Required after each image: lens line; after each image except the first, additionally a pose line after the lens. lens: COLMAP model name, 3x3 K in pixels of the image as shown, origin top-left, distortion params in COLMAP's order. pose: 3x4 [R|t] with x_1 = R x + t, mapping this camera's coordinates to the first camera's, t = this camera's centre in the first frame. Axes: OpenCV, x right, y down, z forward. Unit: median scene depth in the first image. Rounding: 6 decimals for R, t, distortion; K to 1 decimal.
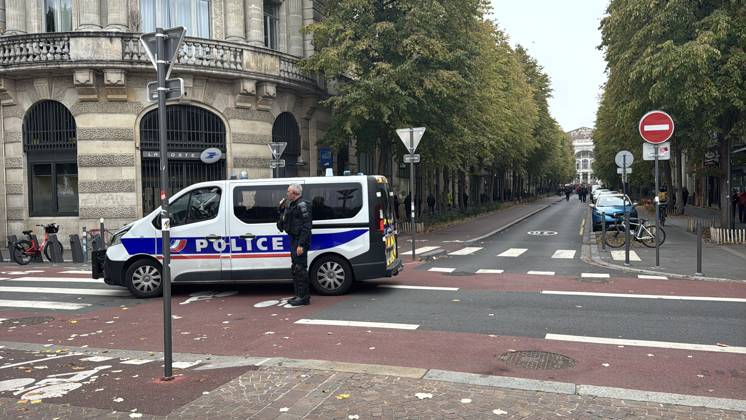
lens RADIAL K [[631.5, 0, 373.0], [0, 631.5, 215.5], [0, 0, 1]] dist [0.130407, -0.240276]
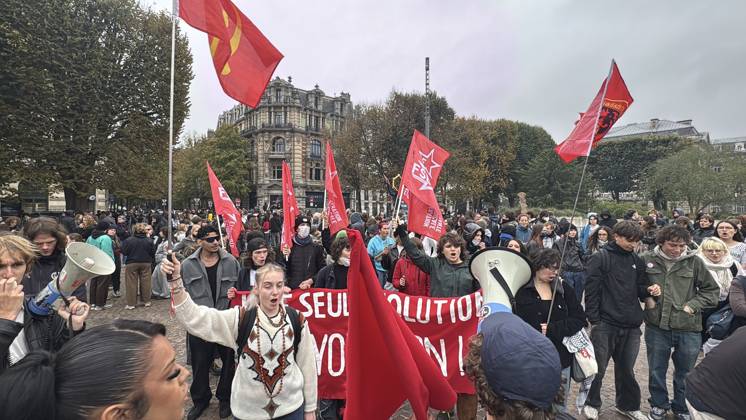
lens RADIAL K [[338.2, 0, 373.4], [0, 338.2, 212.0], [0, 0, 1]] dist [-0.002319, -0.000506]
pose [[0.490039, 0.007289, 0.871670, -1.124280], [0.019621, 0.999619, -0.019389, 0.038543], [-0.871479, 0.026605, 0.489710, -1.124397]]
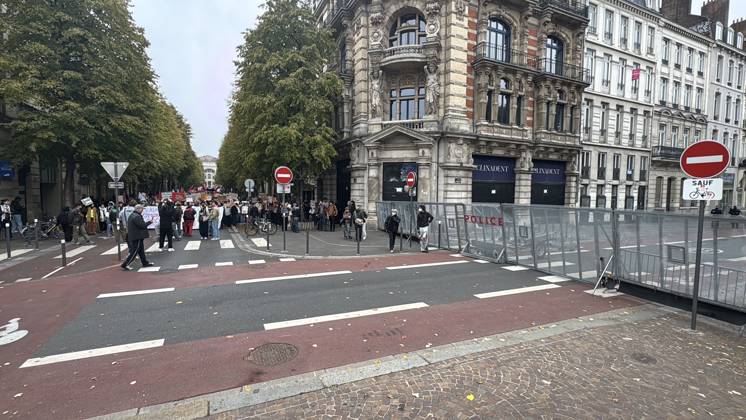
lens RADIAL K [[338.2, 0, 373.4], [0, 338.2, 212.0], [0, 0, 1]] dist [-0.002319, -0.000506]
pose [[0.714249, -0.017409, 0.699675, -0.032005], [0.001459, 0.999725, 0.023386, -0.032290], [-0.699890, -0.015682, 0.714078, 0.075025]]
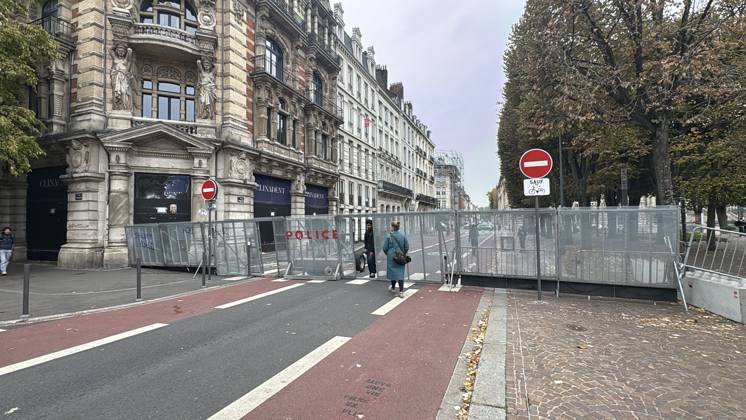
lens RADIAL K [[338.2, 0, 373.4], [0, 338.2, 212.0], [0, 0, 1]] dist [-0.002319, -0.000506]
pose [[0.037611, 0.052086, 0.997934, -0.005453], [0.048126, 0.997387, -0.053871, -0.008631], [-0.998133, 0.050053, 0.035006, 0.234587]]
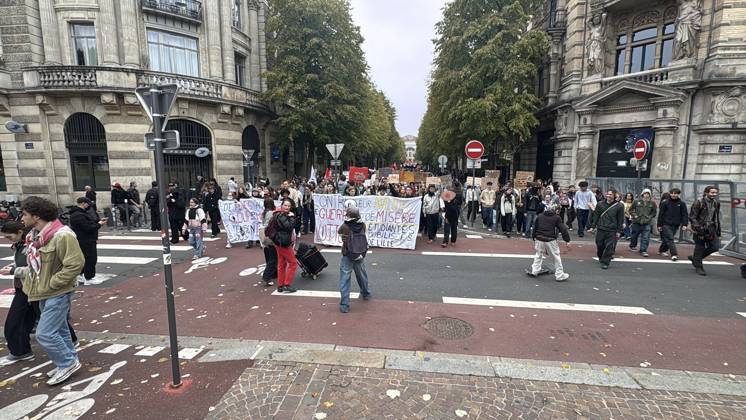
lens RADIAL K [[338.2, 0, 373.4], [0, 338.2, 212.0], [0, 0, 1]] dist [-0.002319, -0.000506]
pose [[0.976499, -0.012492, 0.215160, -0.021338], [-0.008118, 0.995478, 0.094641, -0.030984], [-0.215370, -0.094164, 0.971982, 0.078411]]
